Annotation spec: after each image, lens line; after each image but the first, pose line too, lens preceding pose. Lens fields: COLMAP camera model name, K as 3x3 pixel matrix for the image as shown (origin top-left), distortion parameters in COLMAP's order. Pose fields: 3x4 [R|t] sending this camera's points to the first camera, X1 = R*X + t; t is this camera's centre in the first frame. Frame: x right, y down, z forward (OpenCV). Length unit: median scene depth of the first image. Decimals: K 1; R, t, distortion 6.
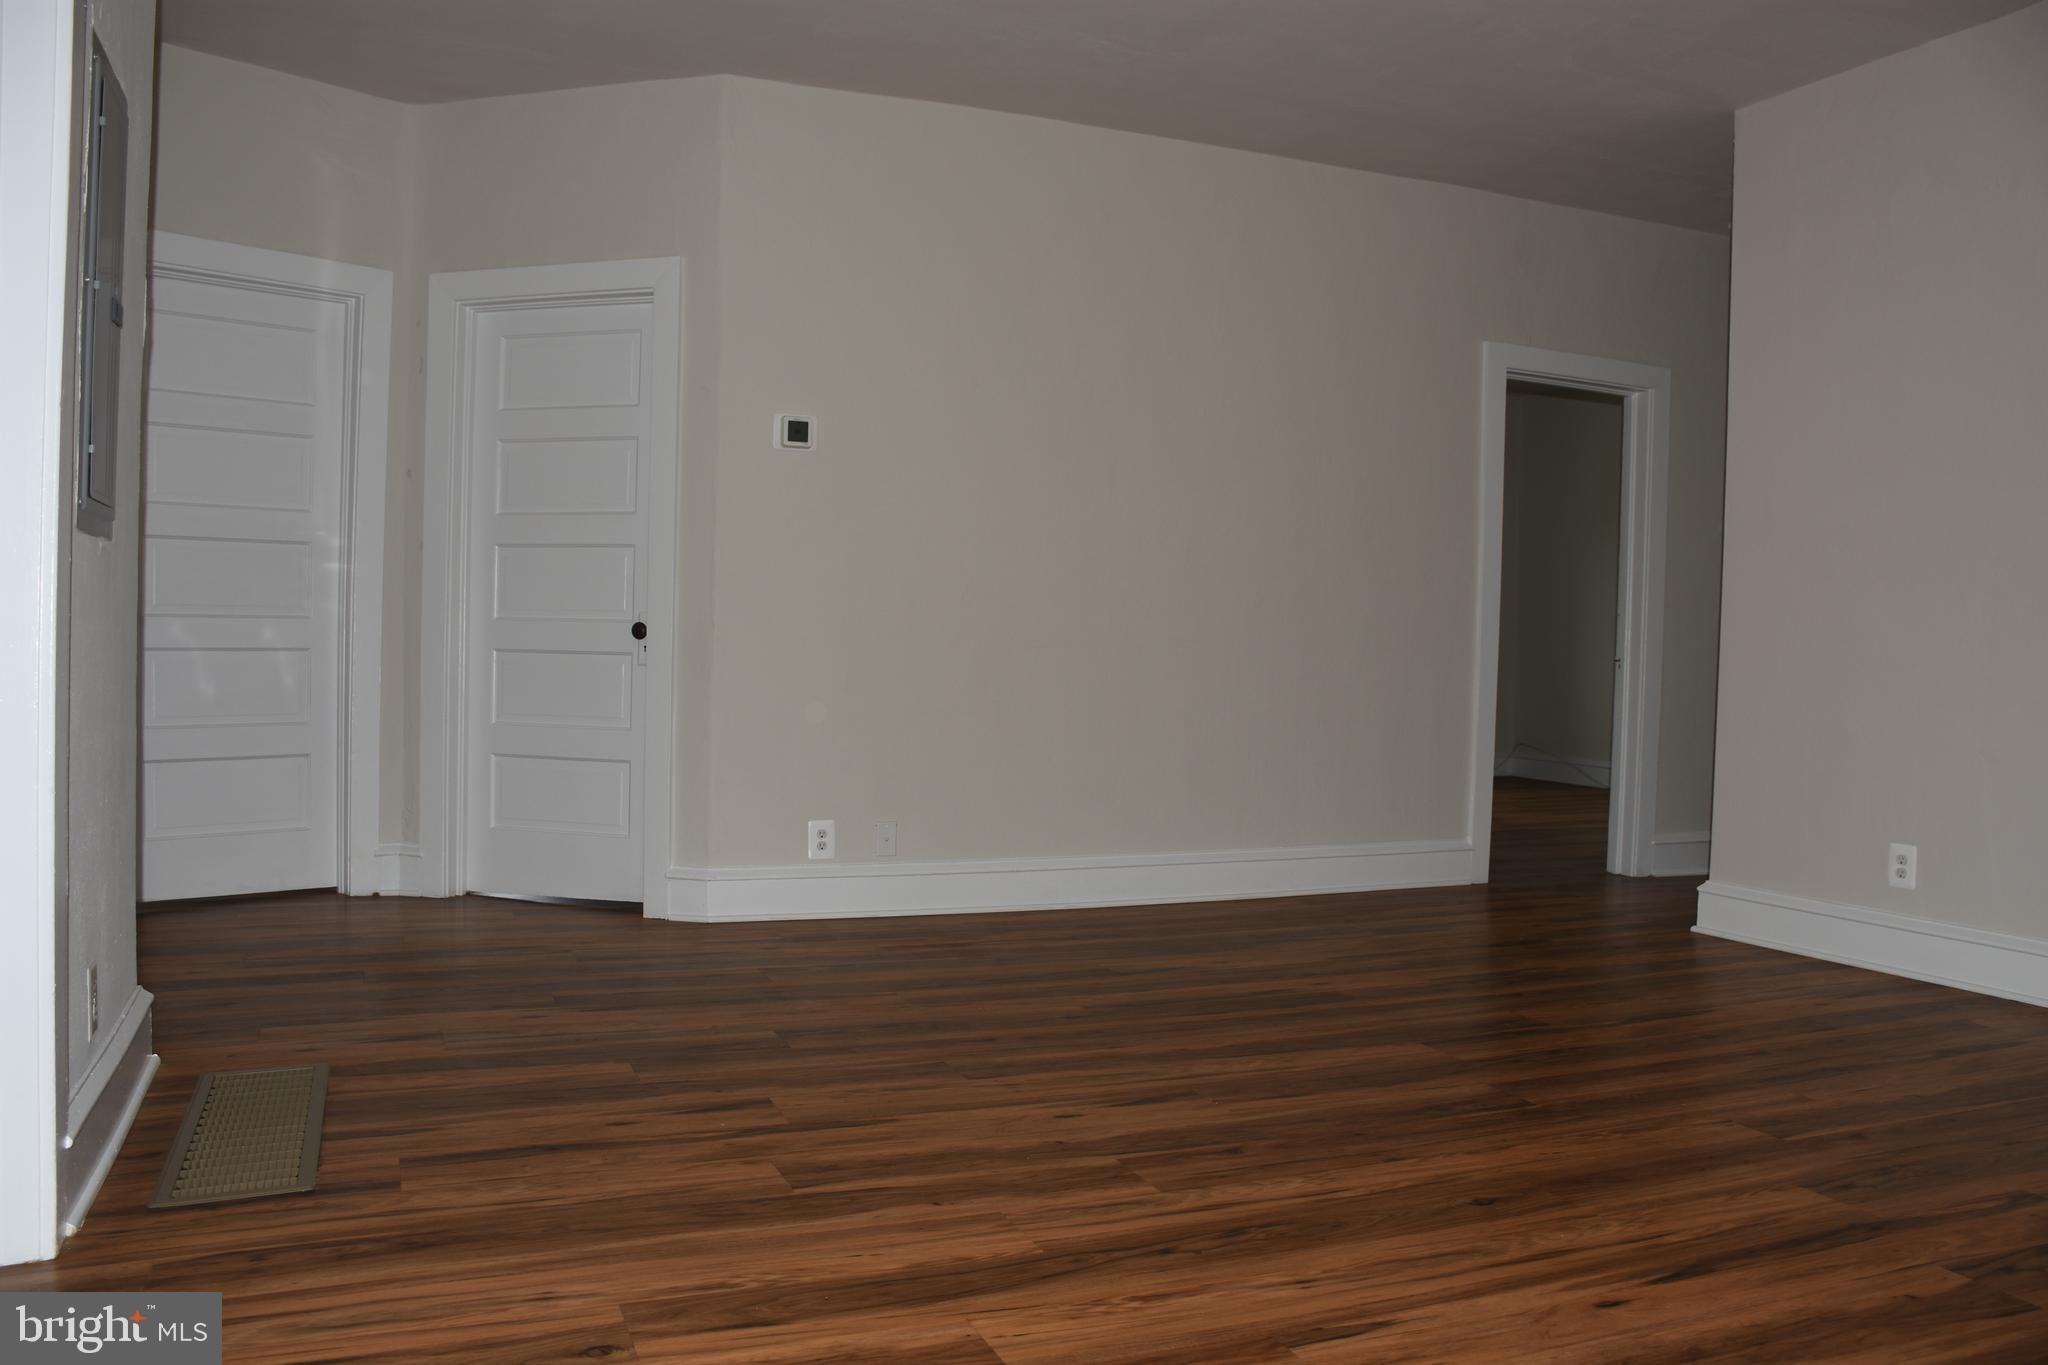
lens RADIAL K [[1605.3, 0, 1029.2], [0, 1605.3, 685.8], [0, 0, 1]] dist [-0.147696, 0.095591]
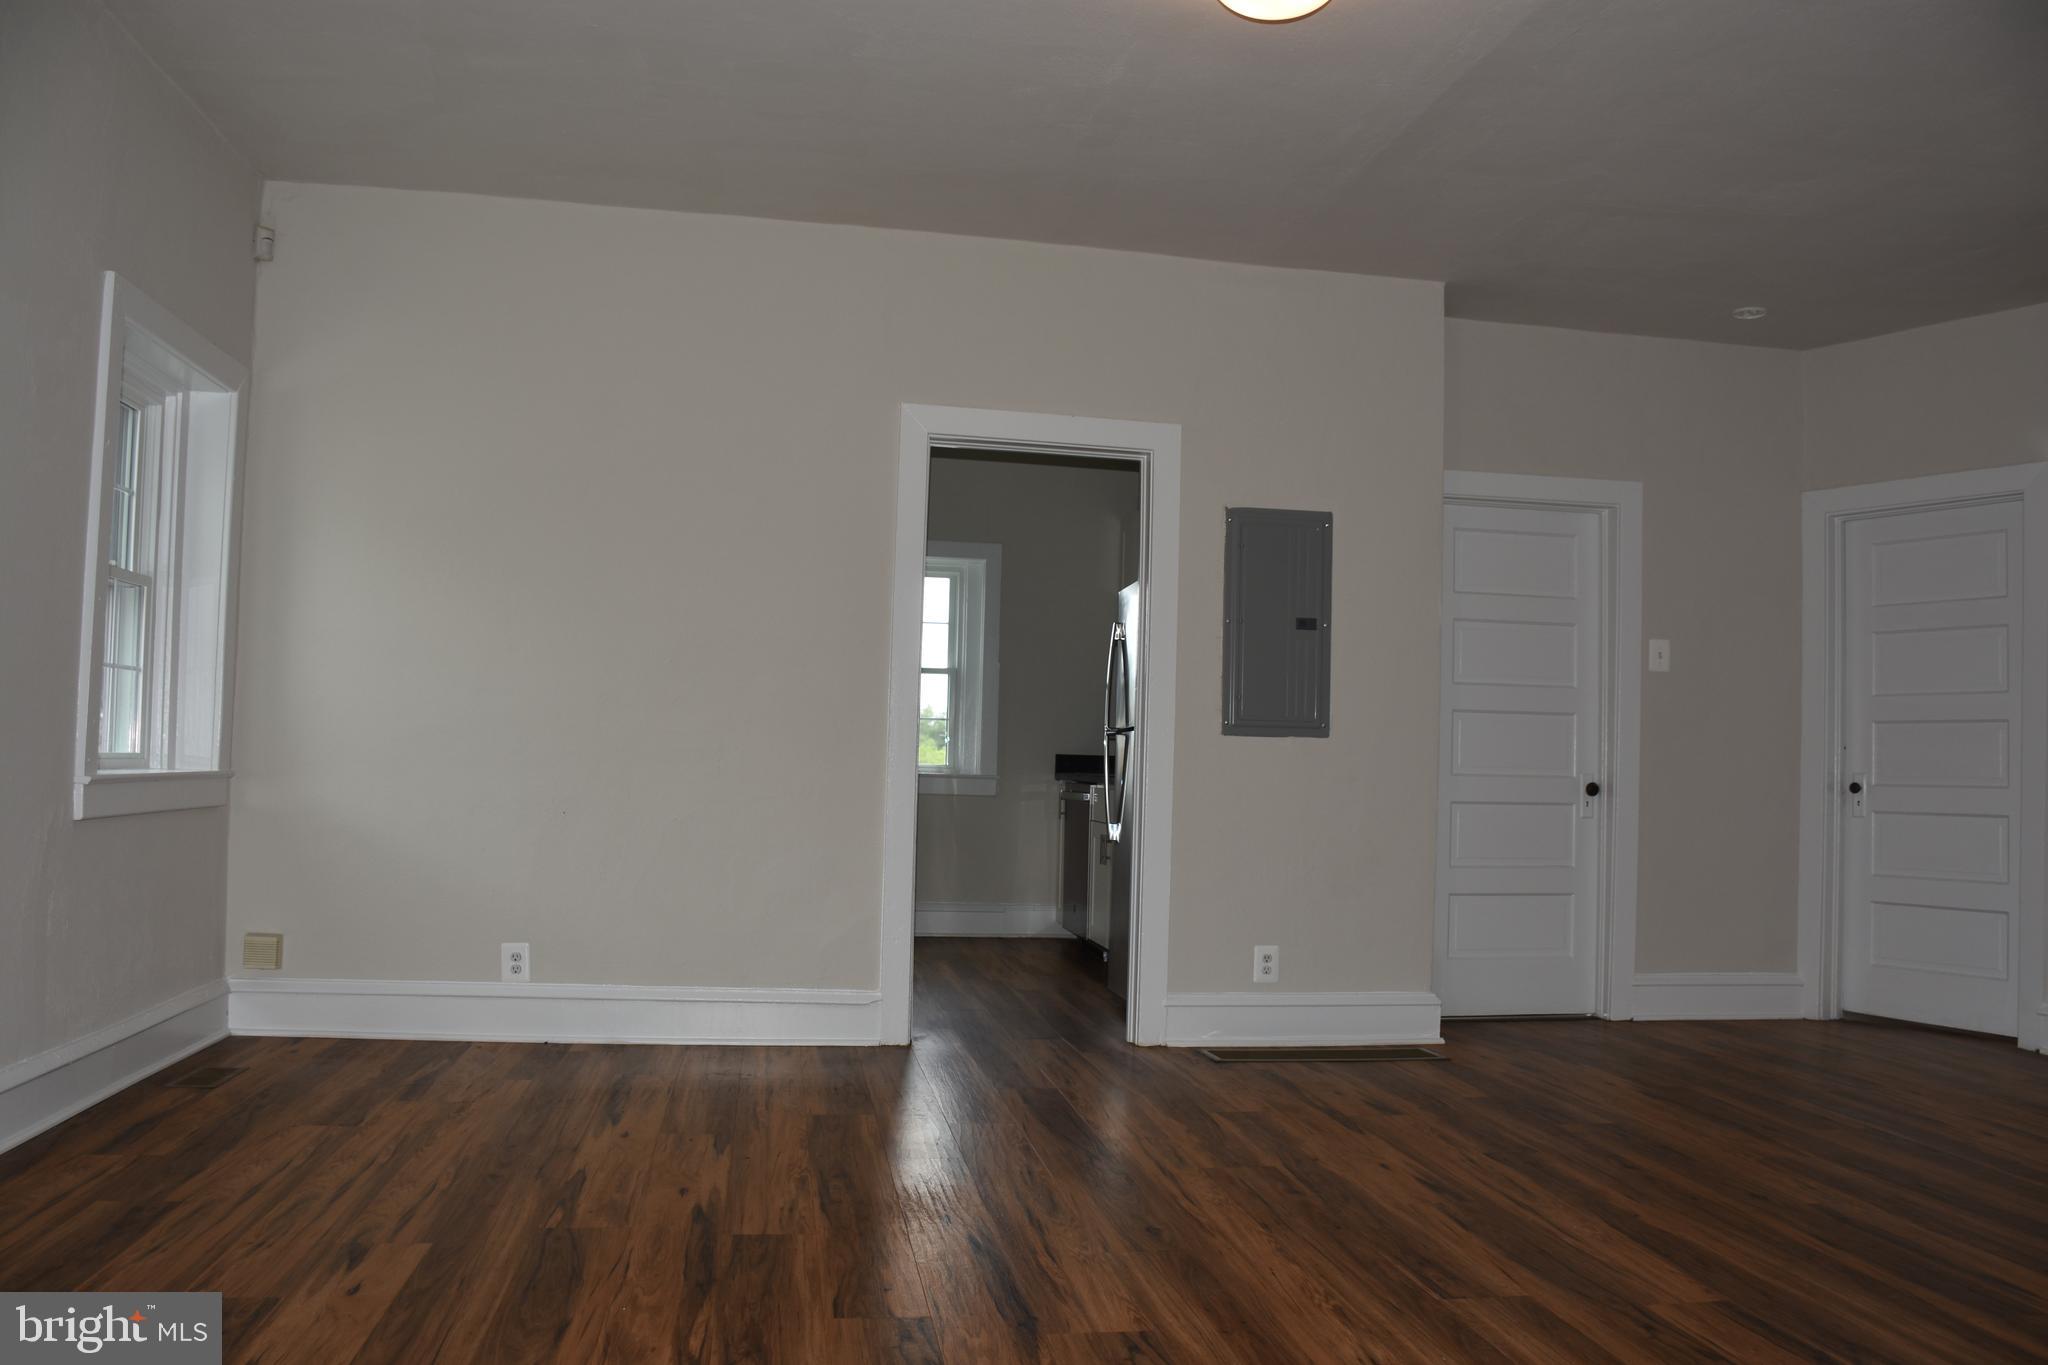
lens RADIAL K [[1605.3, 0, 1030.1], [0, 1605.3, 690.8], [0, 0, 1]] dist [-0.147696, 0.095591]
pose [[-0.226599, -0.068383, -0.971584, 1.083476], [-0.060535, 0.996593, -0.056025, -0.013302], [0.972105, 0.046120, -0.229967, 0.818642]]
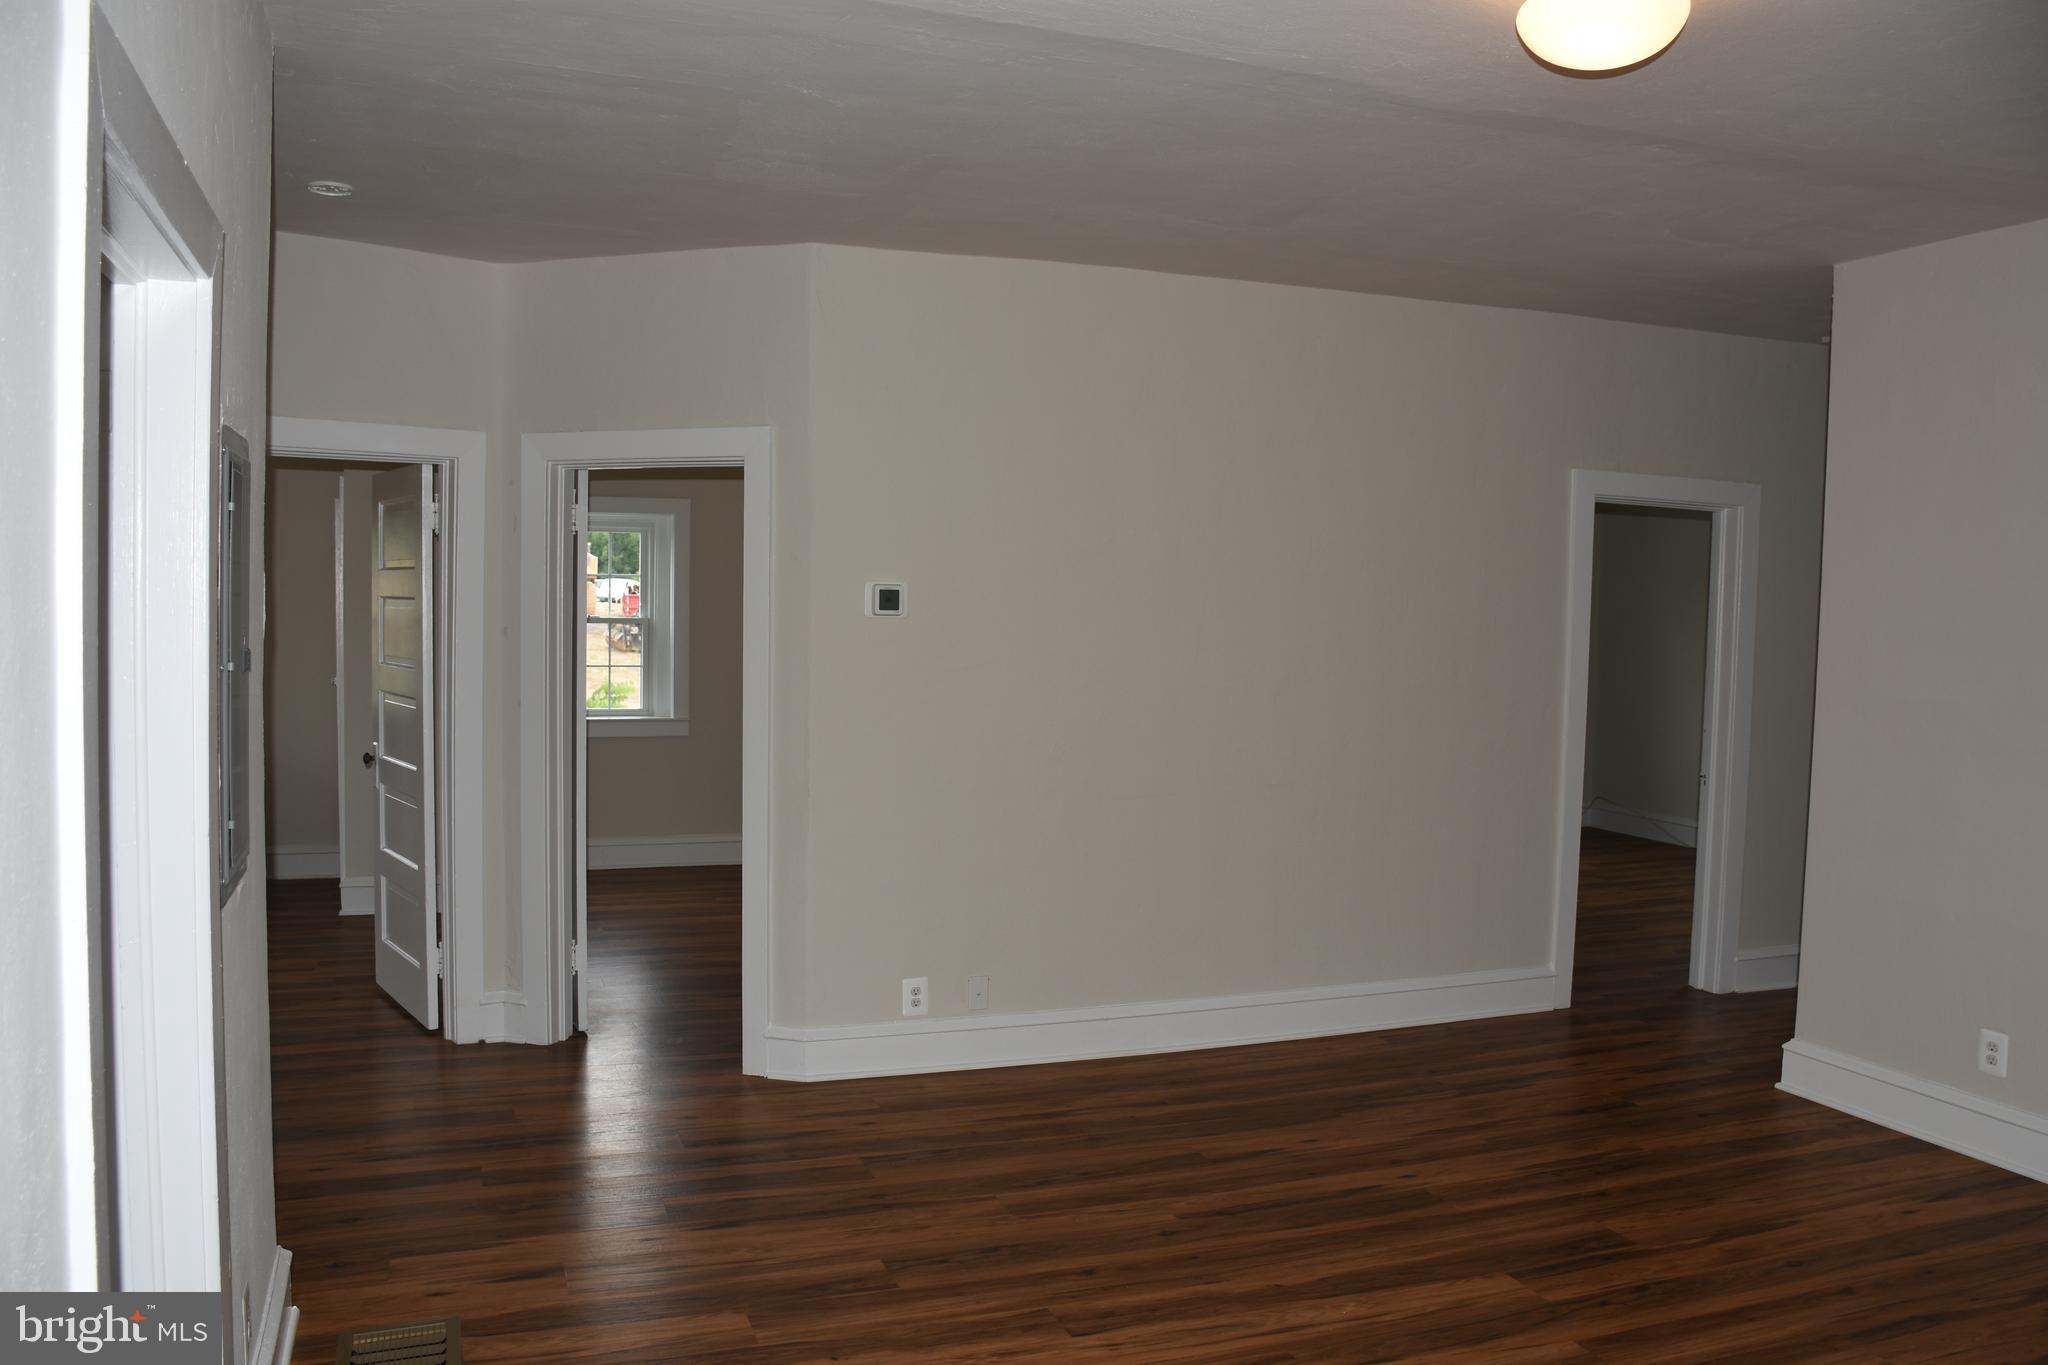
lens RADIAL K [[1605.3, 0, 1028.9], [0, 1605.3, 684.0], [0, 0, 1]] dist [-0.147696, 0.095591]
pose [[0.999091, -0.003172, -0.042521, -0.019070], [0.004208, 0.999696, 0.024290, -0.181098], [0.042431, -0.024447, 0.998800, -0.013192]]
